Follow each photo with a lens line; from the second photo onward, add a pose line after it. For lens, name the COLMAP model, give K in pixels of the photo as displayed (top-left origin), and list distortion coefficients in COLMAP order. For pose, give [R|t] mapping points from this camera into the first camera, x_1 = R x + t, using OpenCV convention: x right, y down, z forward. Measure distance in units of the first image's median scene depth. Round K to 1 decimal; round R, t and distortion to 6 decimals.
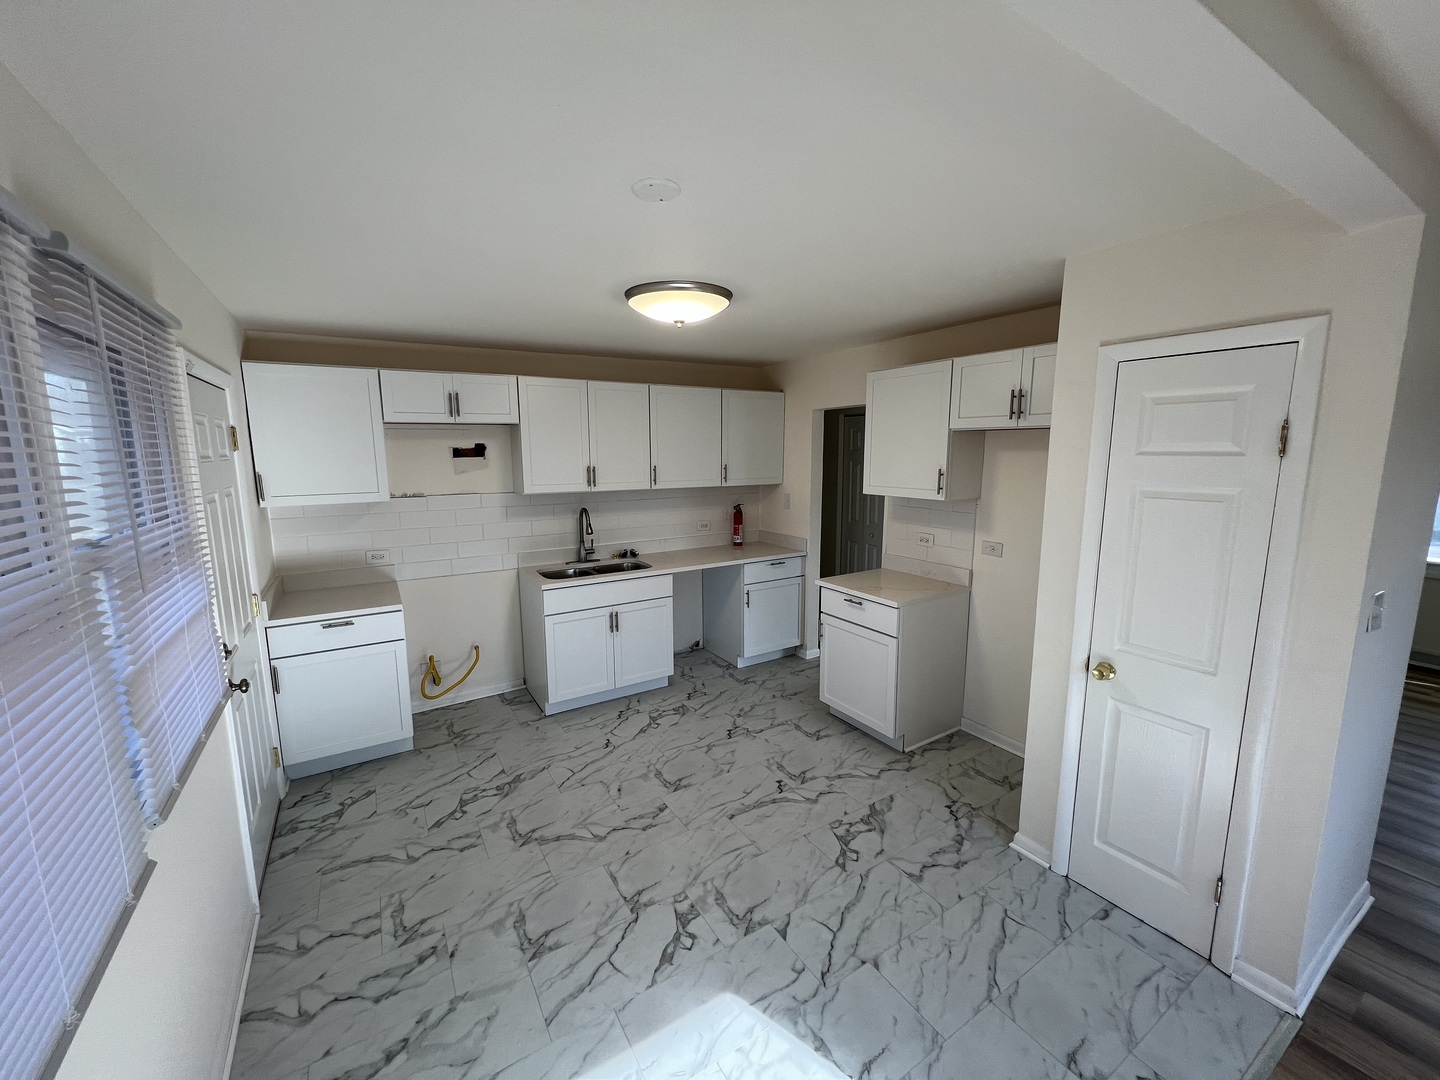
lens RADIAL K [[573.2, 0, 715.4], [0, 573.2, 534.8], [0, 0, 1]] dist [-0.001267, 0.000743]
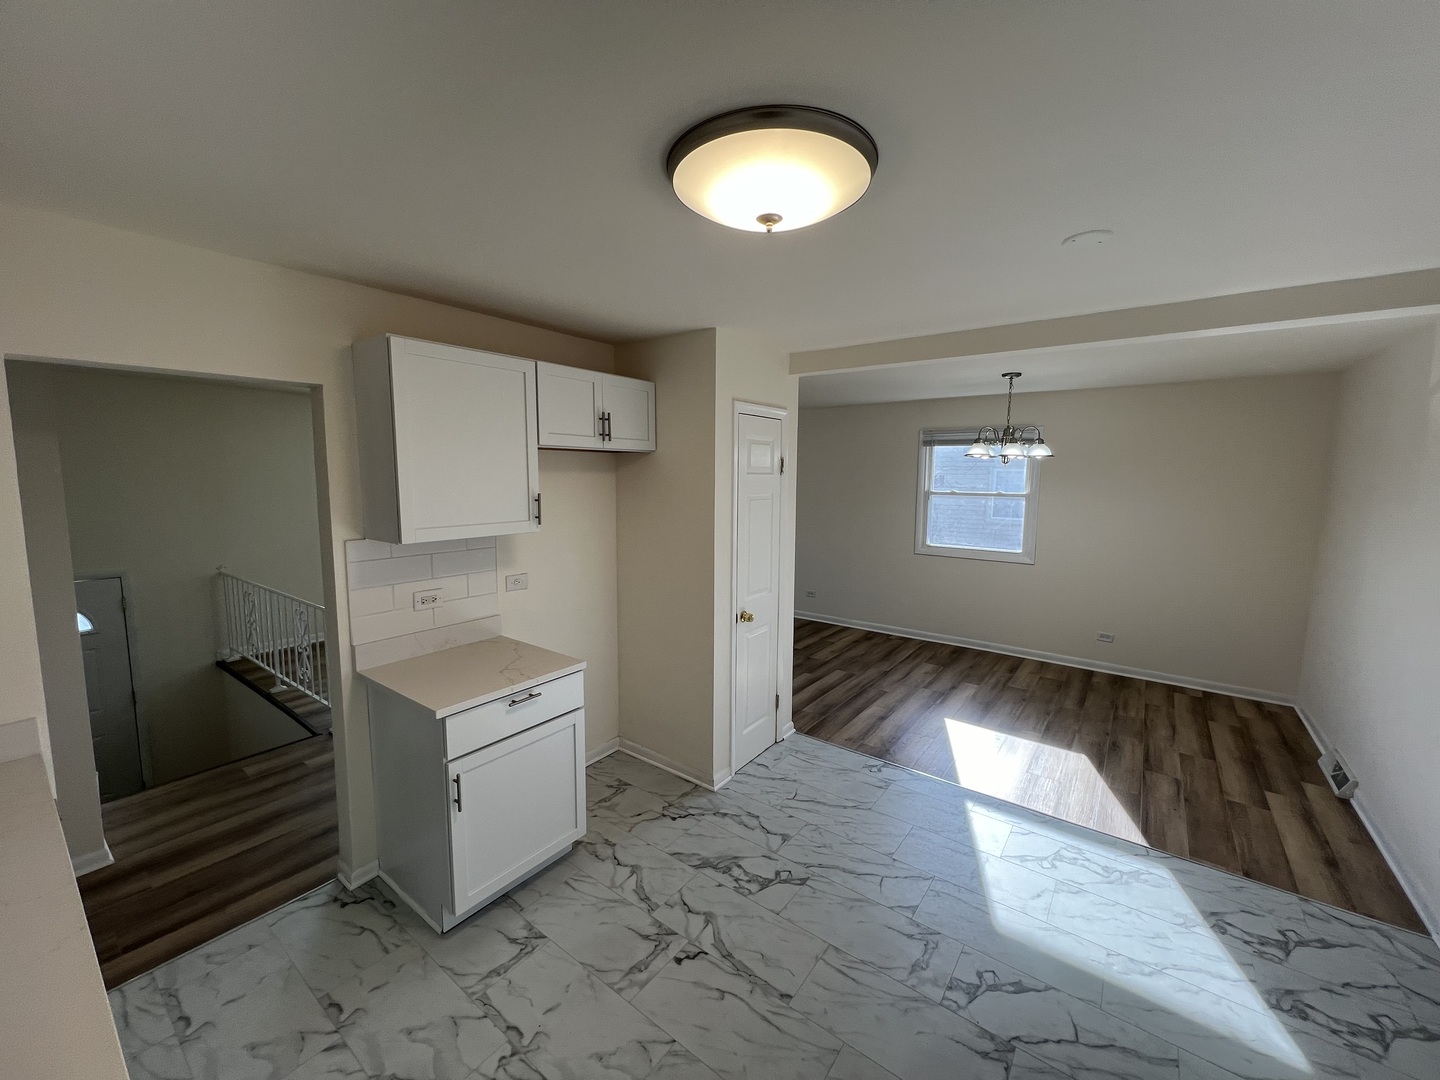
lens RADIAL K [[573.2, 0, 715.4], [0, 573.2, 534.8], [0, 0, 1]] dist [-0.001267, 0.000743]
pose [[-0.361317, -0.098507, 0.927225, -0.417478], [0.136168, 0.978170, 0.156980, -0.137011], [-0.922447, 0.182978, -0.340016, 0.959426]]
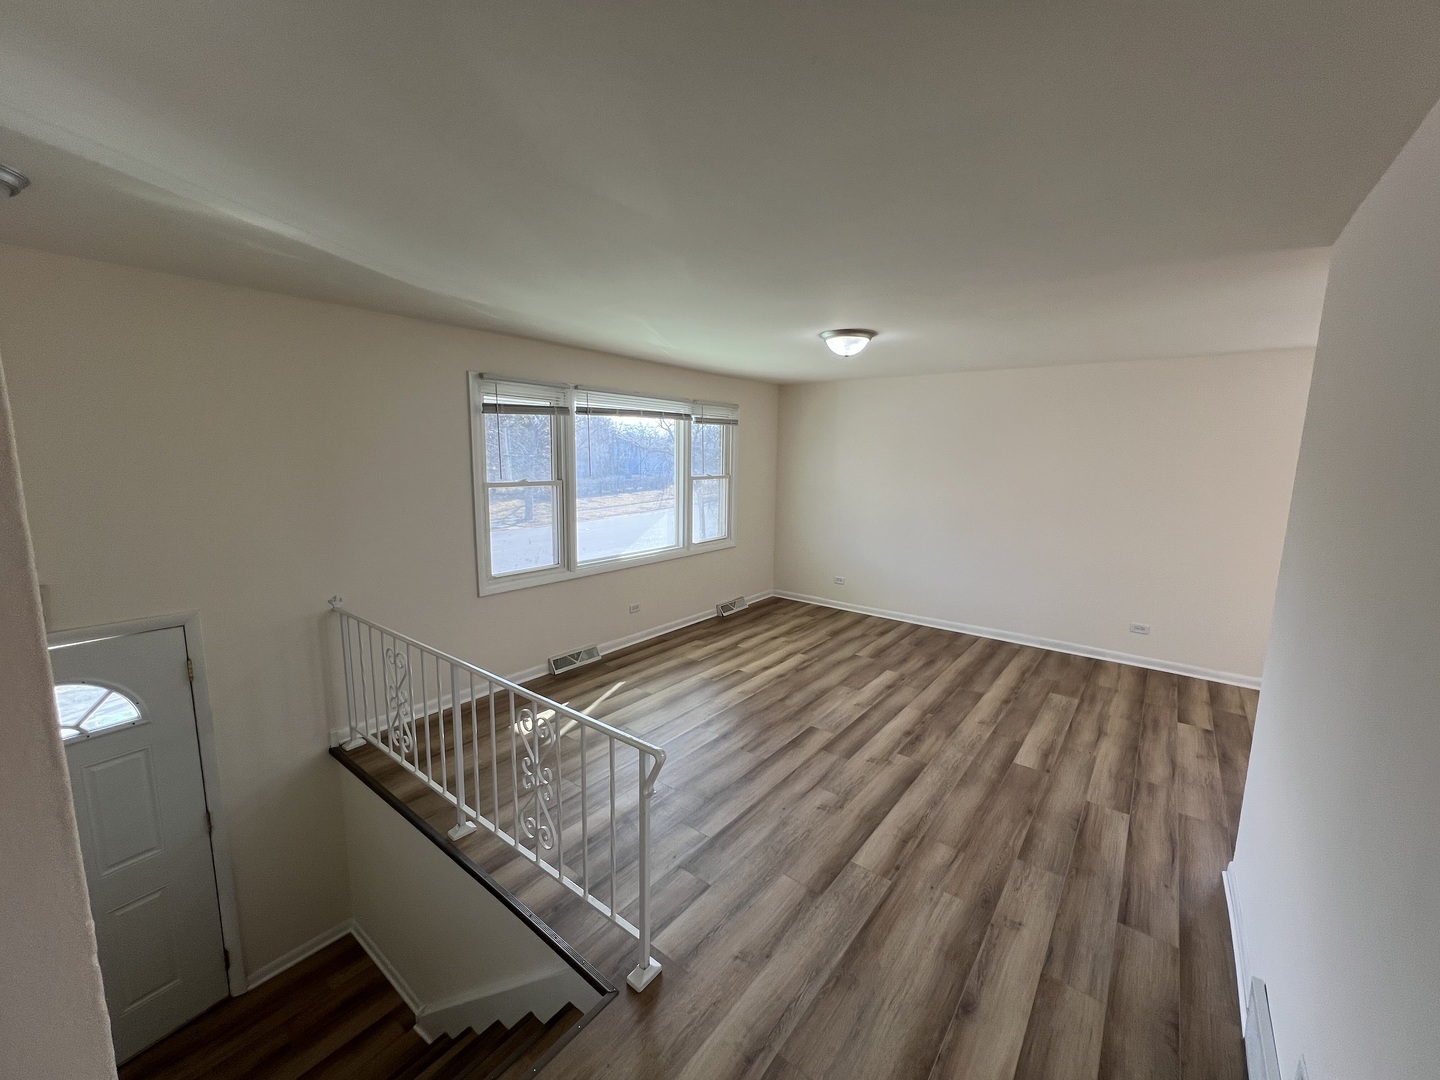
lens RADIAL K [[573.2, 0, 715.4], [0, 573.2, 534.8], [0, 0, 1]] dist [-0.001267, 0.000743]
pose [[-0.339444, -0.137791, 0.930479, 0.361956], [0.129222, 0.973002, 0.191229, -0.197139], [-0.931708, 0.185150, -0.312474, 1.351313]]
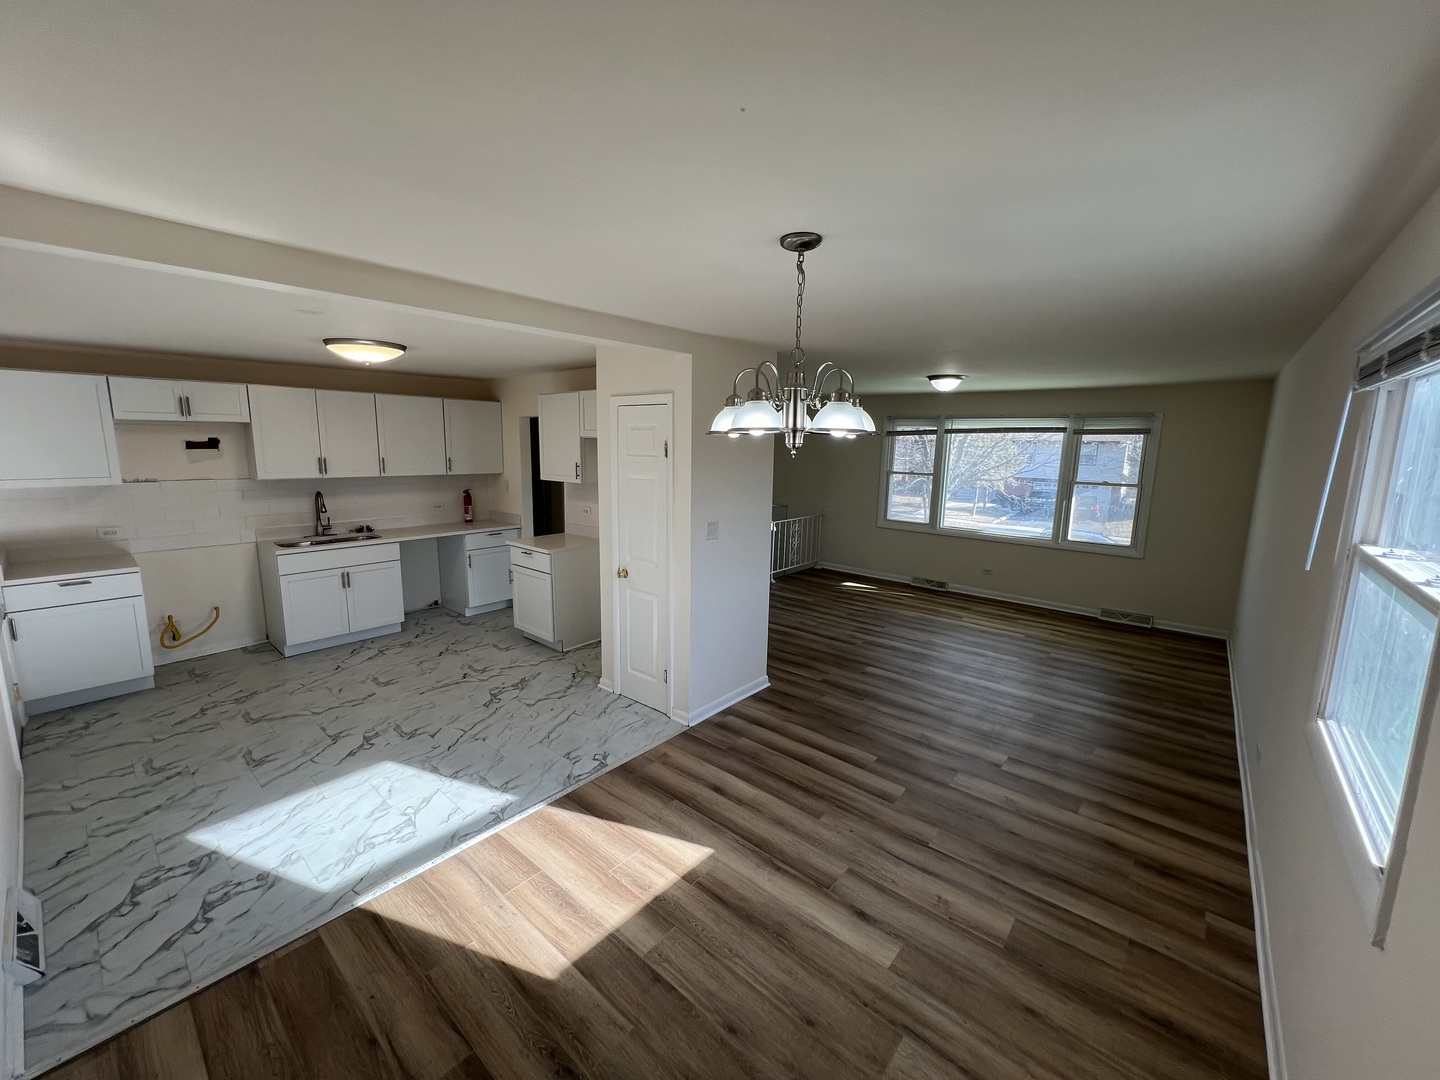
lens RADIAL K [[573.2, 0, 715.4], [0, 573.2, 534.8], [0, 0, 1]] dist [-0.001267, 0.000743]
pose [[0.953531, -0.027785, 0.300012, 0.255312], [0.024366, 0.999589, 0.015131, 0.058084], [-0.300309, -0.007118, 0.953815, -0.521166]]
